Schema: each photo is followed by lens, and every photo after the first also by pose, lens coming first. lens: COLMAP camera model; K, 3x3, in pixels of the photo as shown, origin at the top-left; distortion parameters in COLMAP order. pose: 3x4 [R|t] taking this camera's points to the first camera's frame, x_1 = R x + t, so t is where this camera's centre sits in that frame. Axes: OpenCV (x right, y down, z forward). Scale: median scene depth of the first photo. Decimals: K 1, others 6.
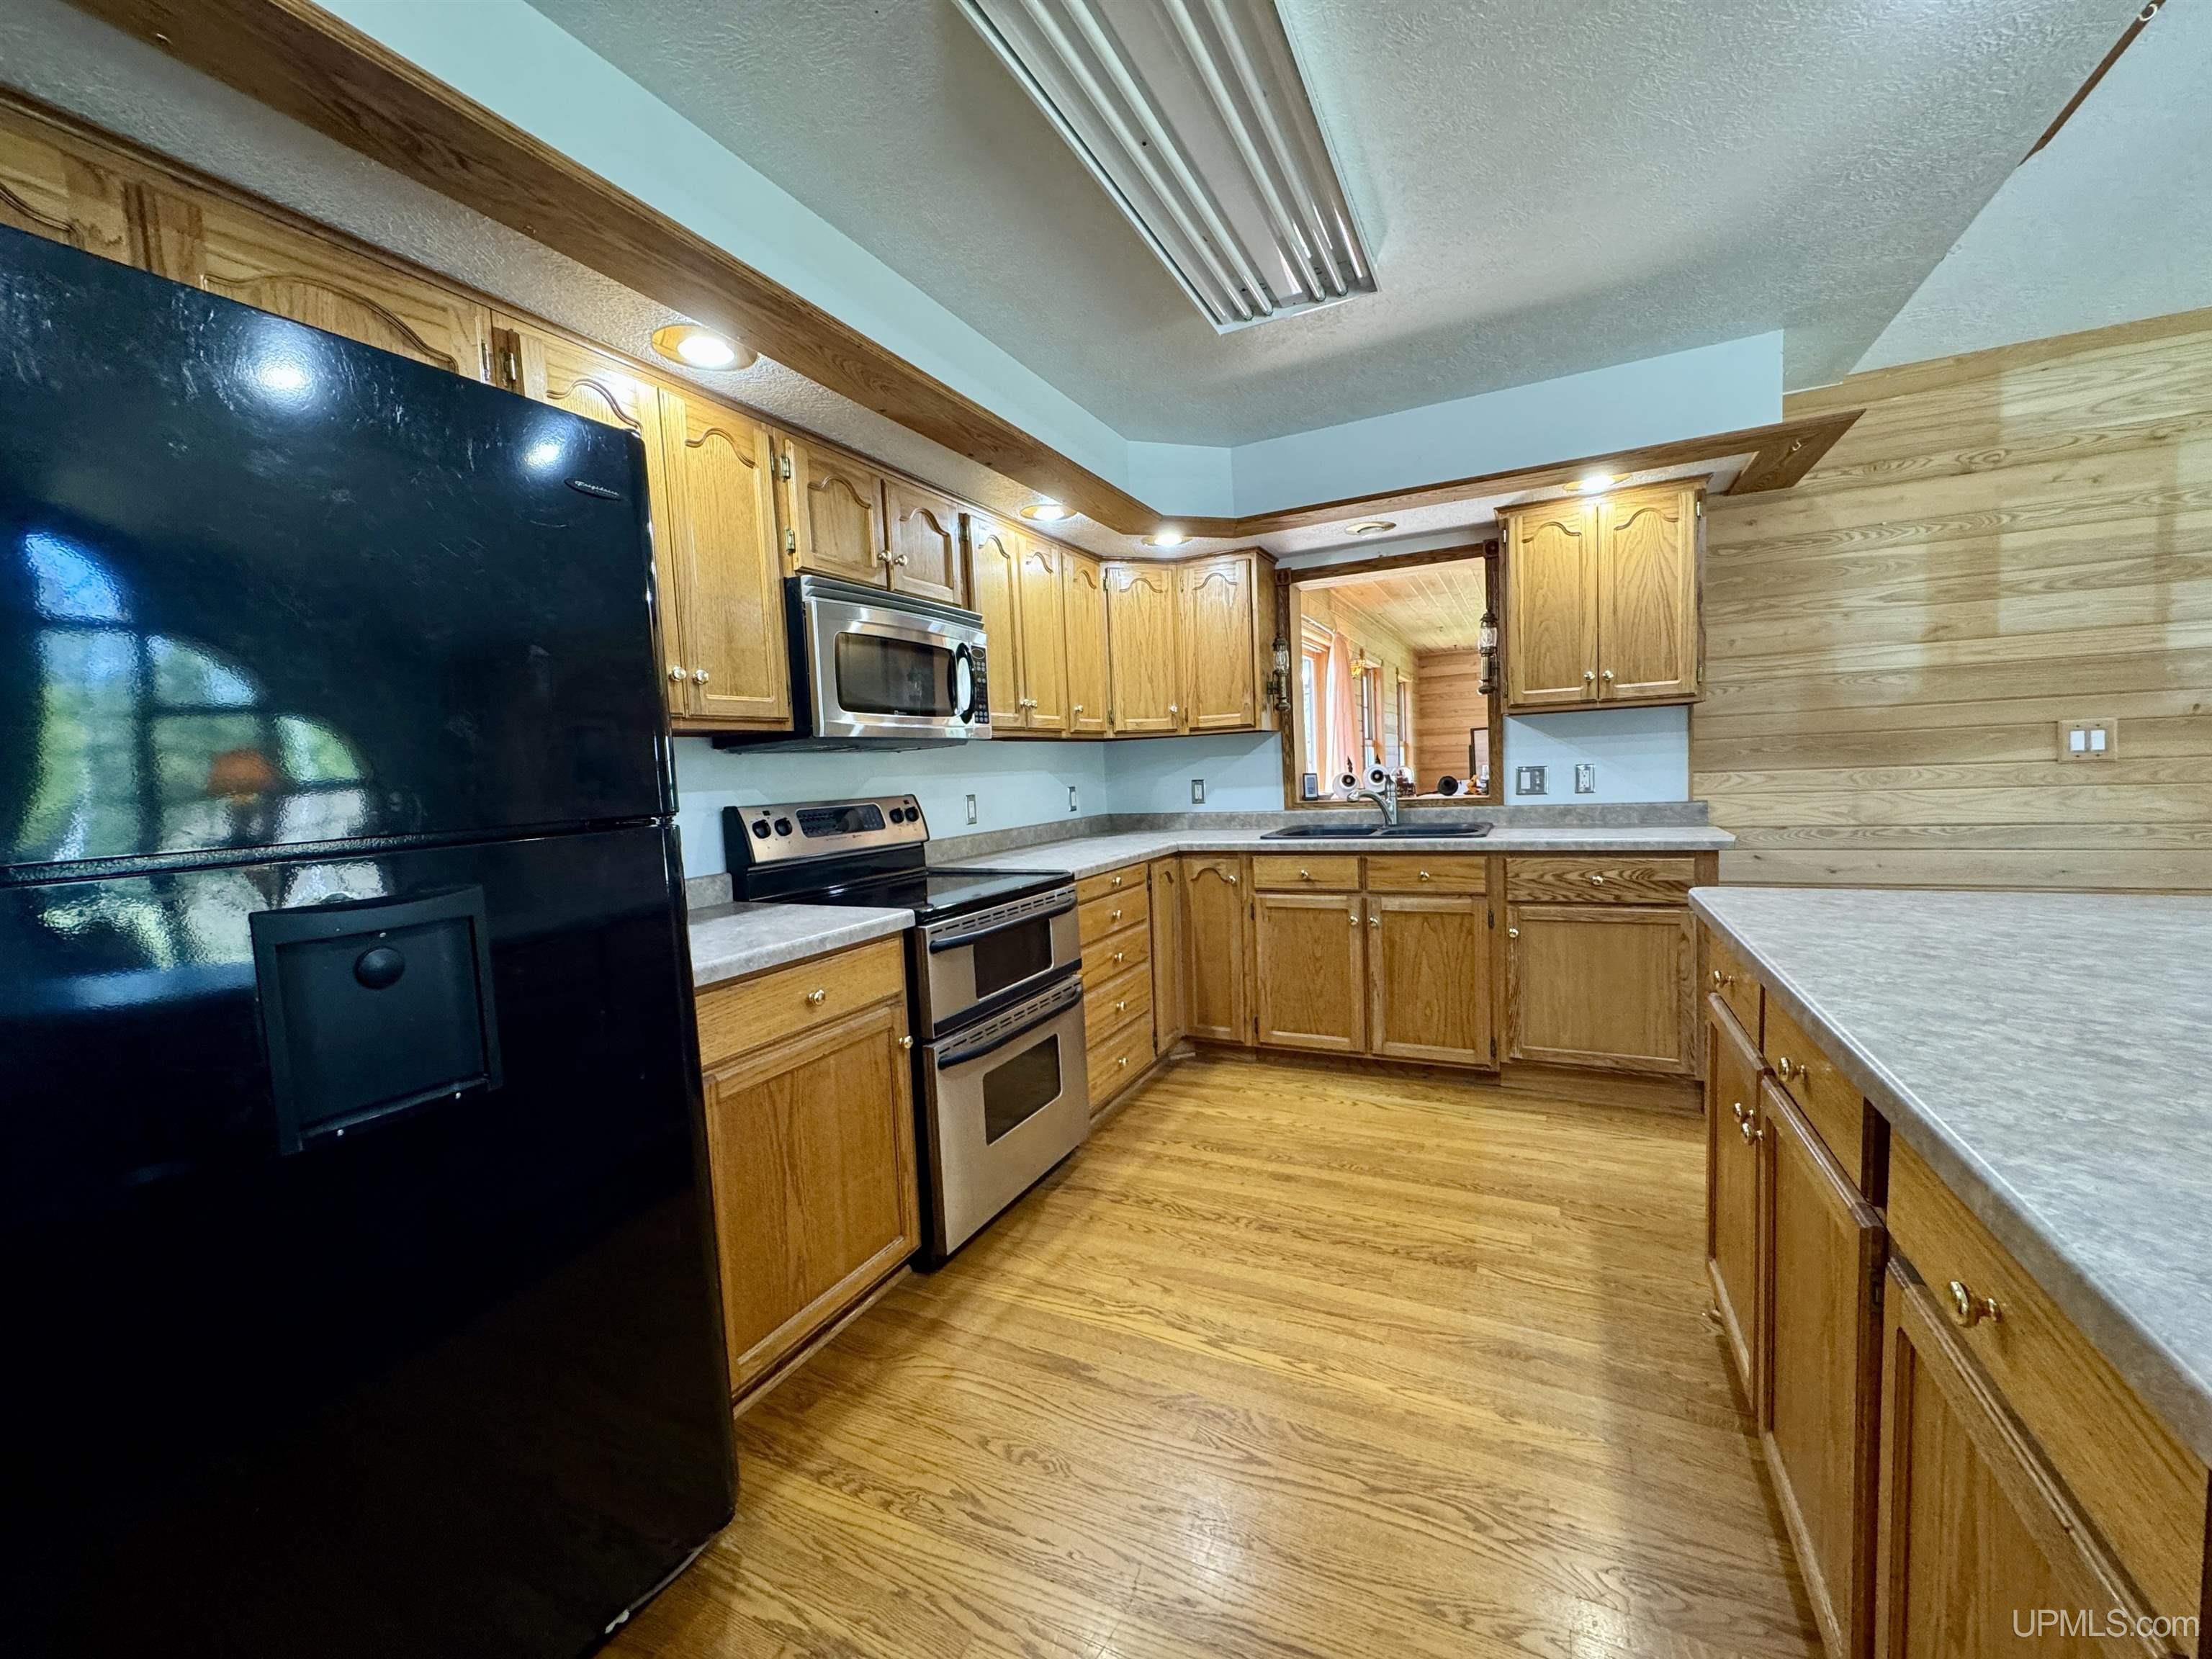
lens RADIAL K [[879.5, 0, 1106.0], [0, 879.5, 829.5], [0, 0, 1]] dist [-0.000621, 0.000194]
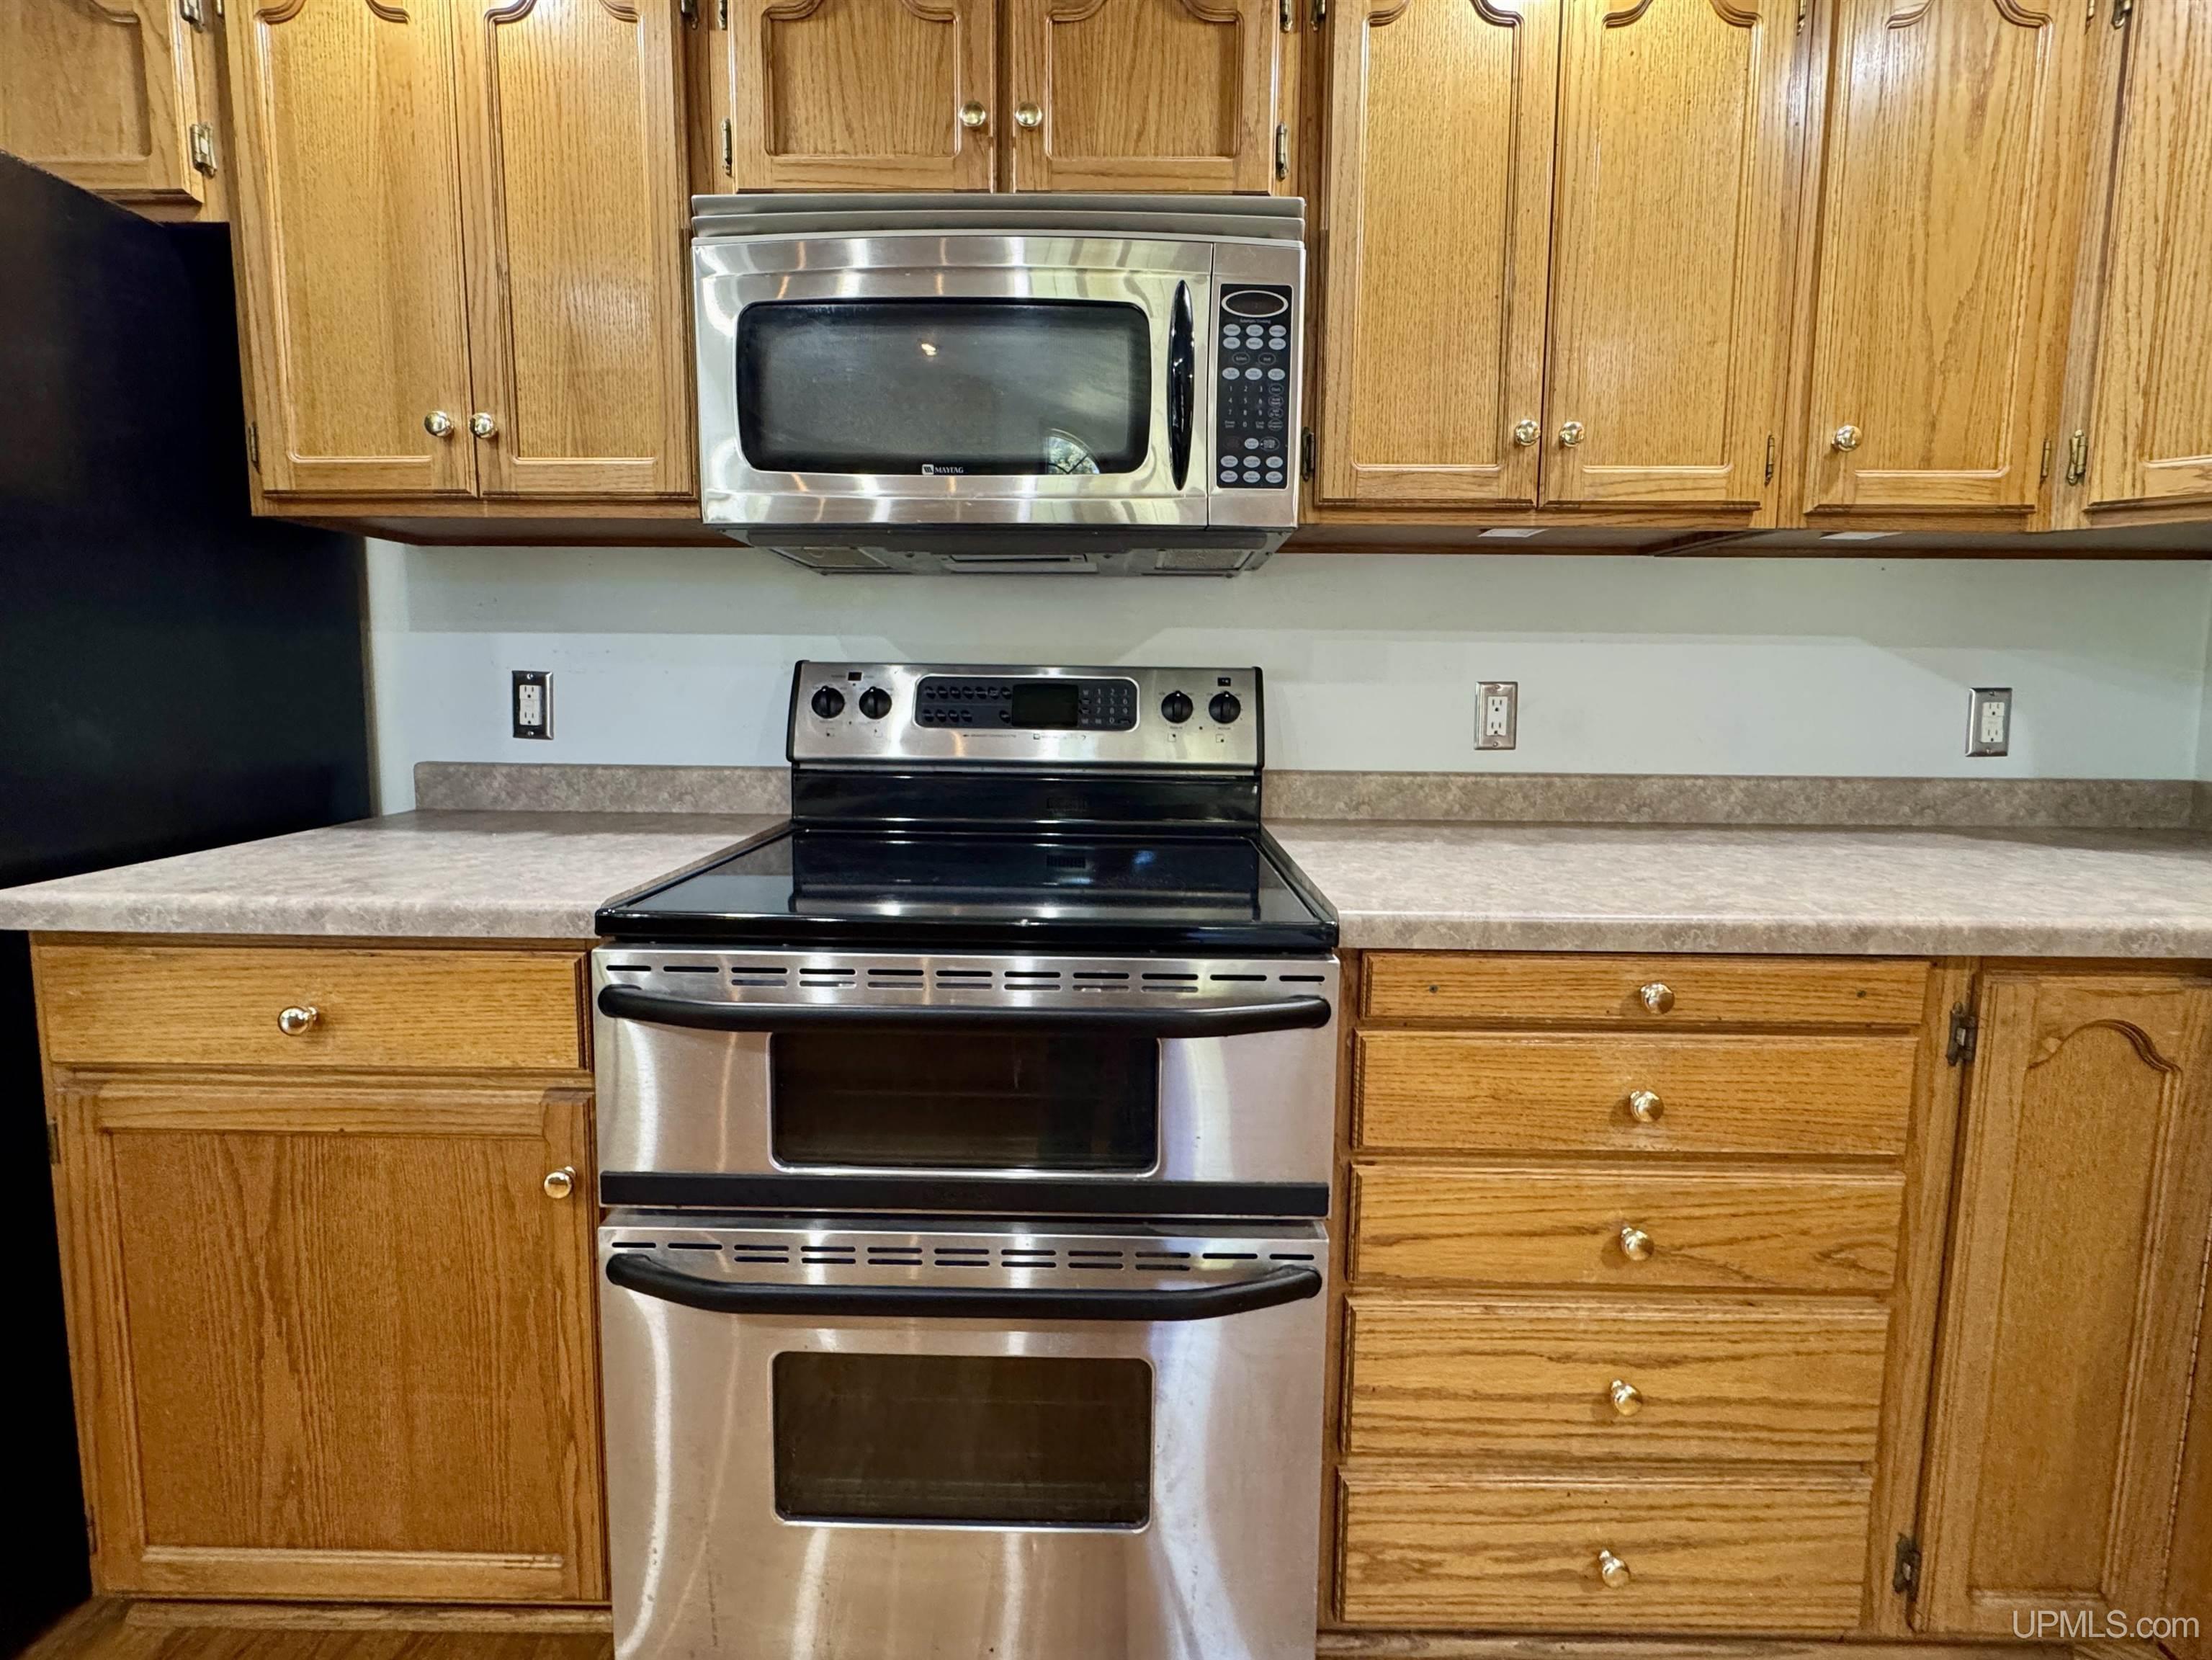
lens RADIAL K [[956.9, 0, 1111.8], [0, 956.9, 765.2], [0, 0, 1]] dist [-0.000698, 0.000080]
pose [[0.434871, 0.133446, -0.890550, 0.209471], [-0.093277, 0.990314, 0.102847, -0.033184], [0.895648, 0.038343, 0.443107, 0.699777]]
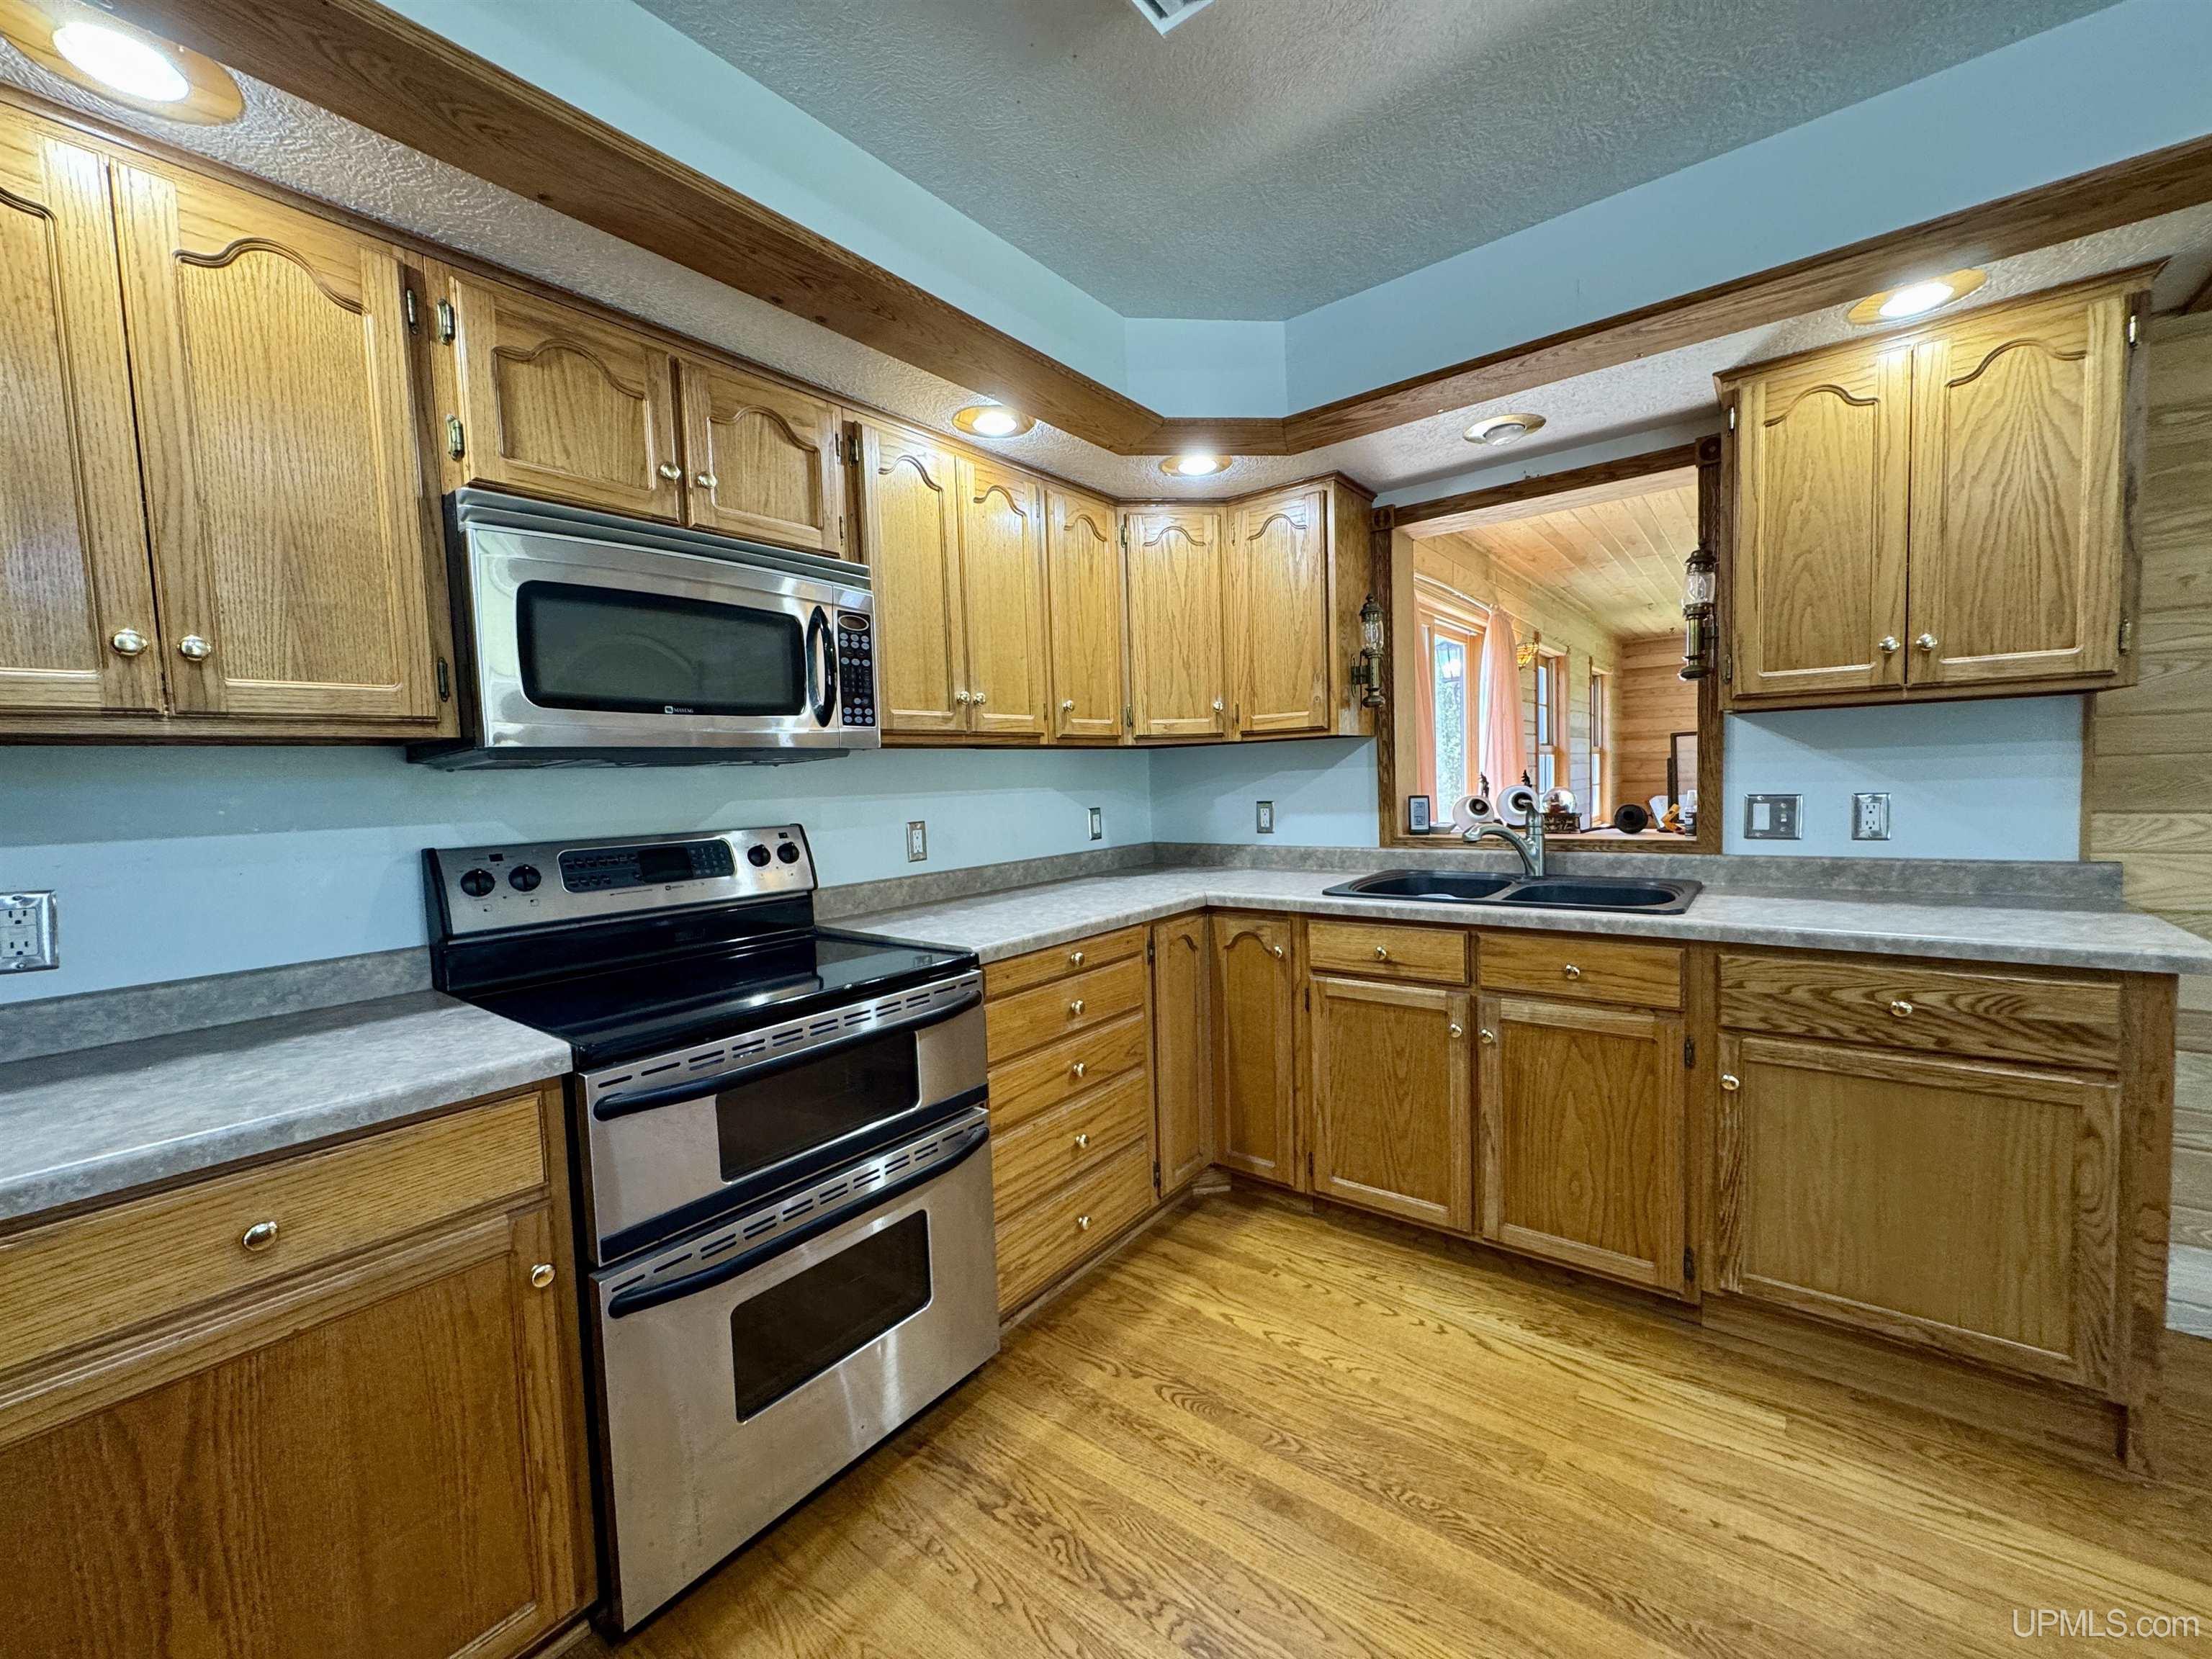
lens RADIAL K [[879.5, 0, 1106.0], [0, 879.5, 829.5], [0, 0, 1]] dist [-0.000621, 0.000194]
pose [[0.979962, 0.023828, -0.197752, 0.167364], [-0.024128, 0.999708, 0.000893, -0.041938], [0.197716, 0.003897, 0.980252, 0.342251]]
